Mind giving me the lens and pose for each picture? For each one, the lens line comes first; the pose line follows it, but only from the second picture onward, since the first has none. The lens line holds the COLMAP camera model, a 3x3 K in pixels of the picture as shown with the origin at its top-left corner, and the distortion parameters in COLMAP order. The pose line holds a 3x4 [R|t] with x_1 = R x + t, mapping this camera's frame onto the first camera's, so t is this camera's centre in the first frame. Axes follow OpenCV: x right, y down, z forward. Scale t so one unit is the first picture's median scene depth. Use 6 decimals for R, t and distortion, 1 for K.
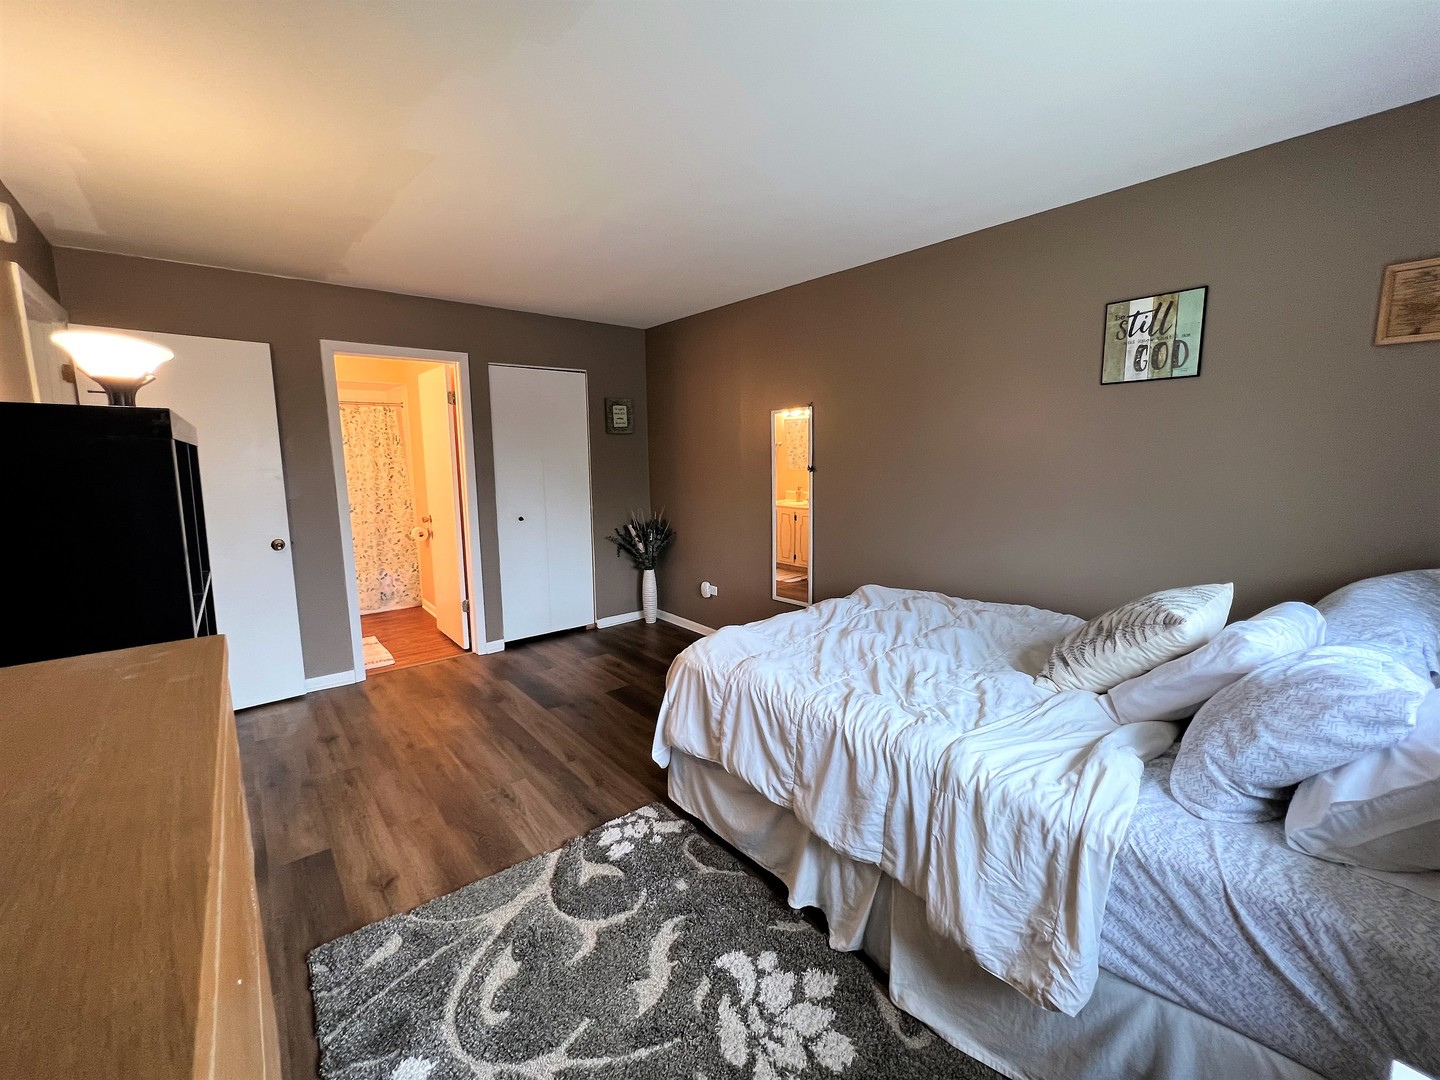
lens RADIAL K [[594.0, 0, 717.2], [0, 594.0, 536.4], [0, 0, 1]] dist [0.001527, 0.000465]
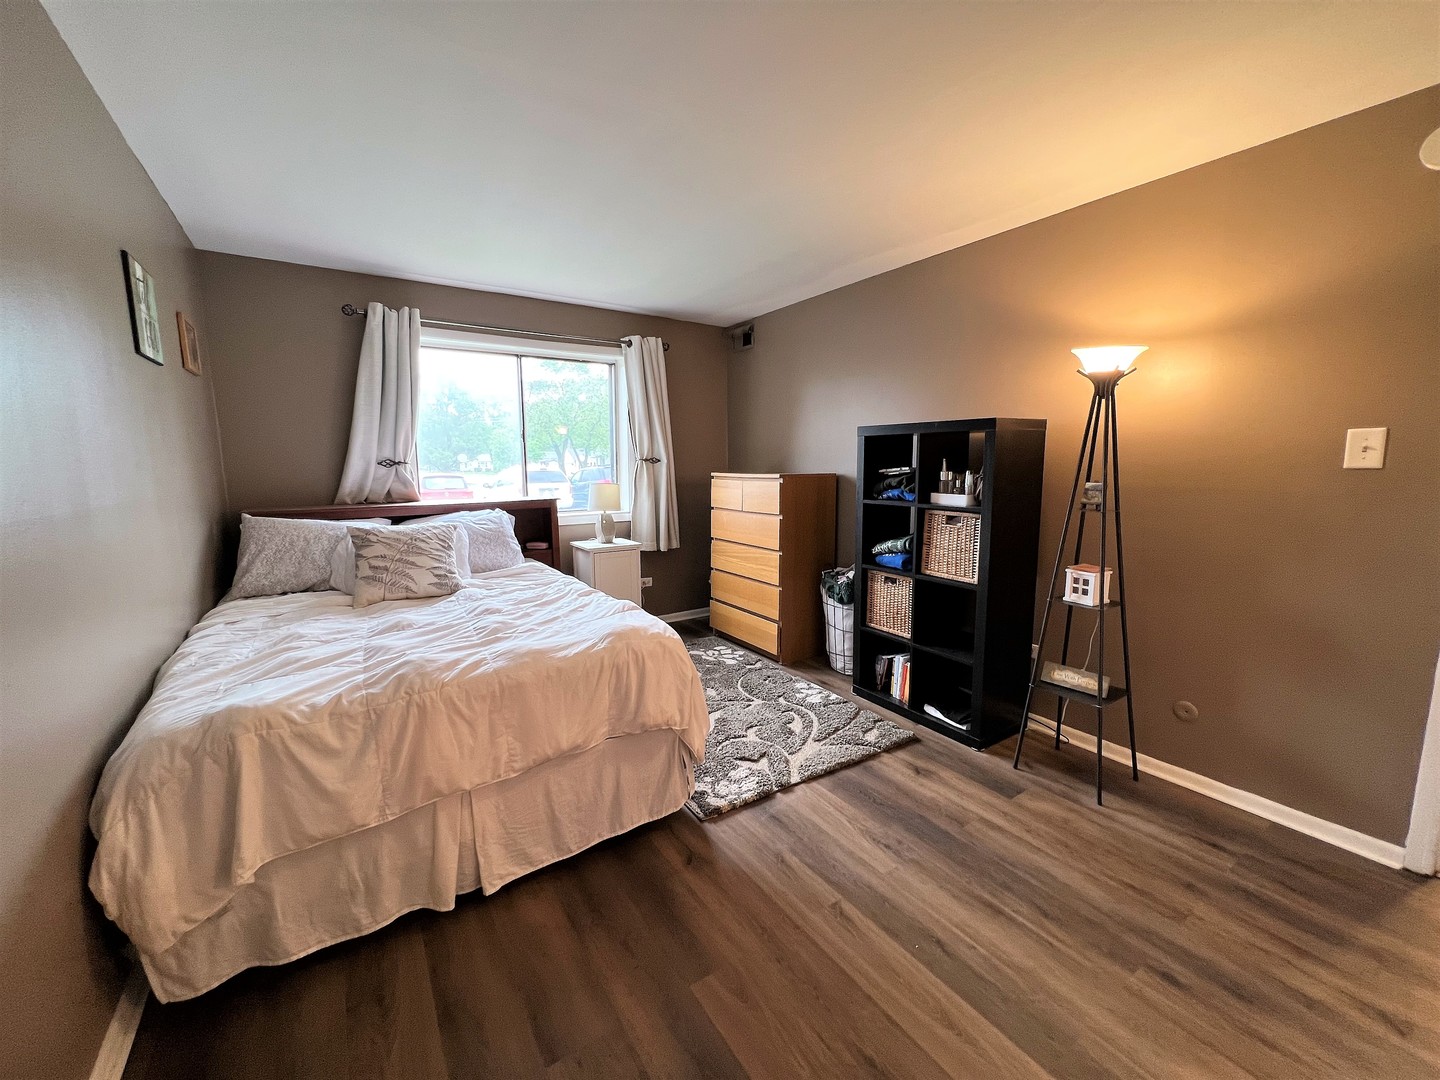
lens RADIAL K [[575.8, 0, 715.3], [0, 575.8, 536.5], [0, 0, 1]] dist [-0.001276, 0.000610]
pose [[-0.993764, -0.002561, 0.111477, -0.217350], [0.027565, 0.963064, 0.267860, -0.208941], [-0.108045, 0.269262, -0.956987, 1.770346]]
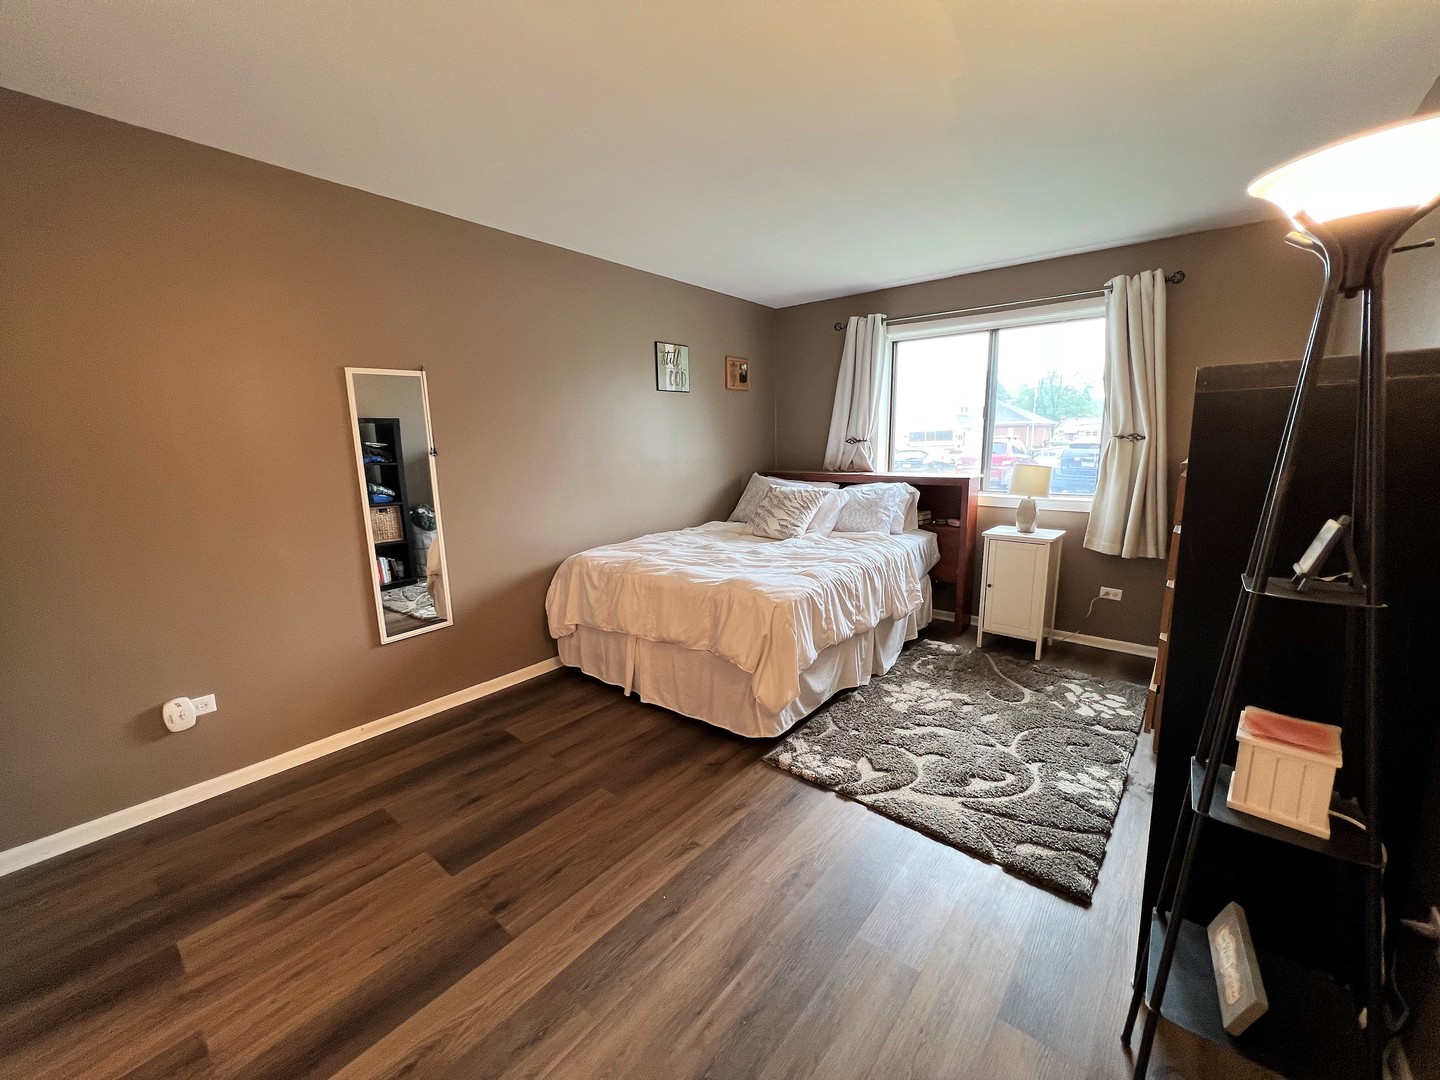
lens RADIAL K [[575.8, 0, 715.3], [0, 575.8, 536.5], [0, 0, 1]] dist [-0.001276, 0.000610]
pose [[-0.184094, -0.158892, 0.969981, -1.032089], [0.154500, 0.969902, 0.188202, -0.140777], [-0.970690, 0.184509, -0.154005, 1.196783]]
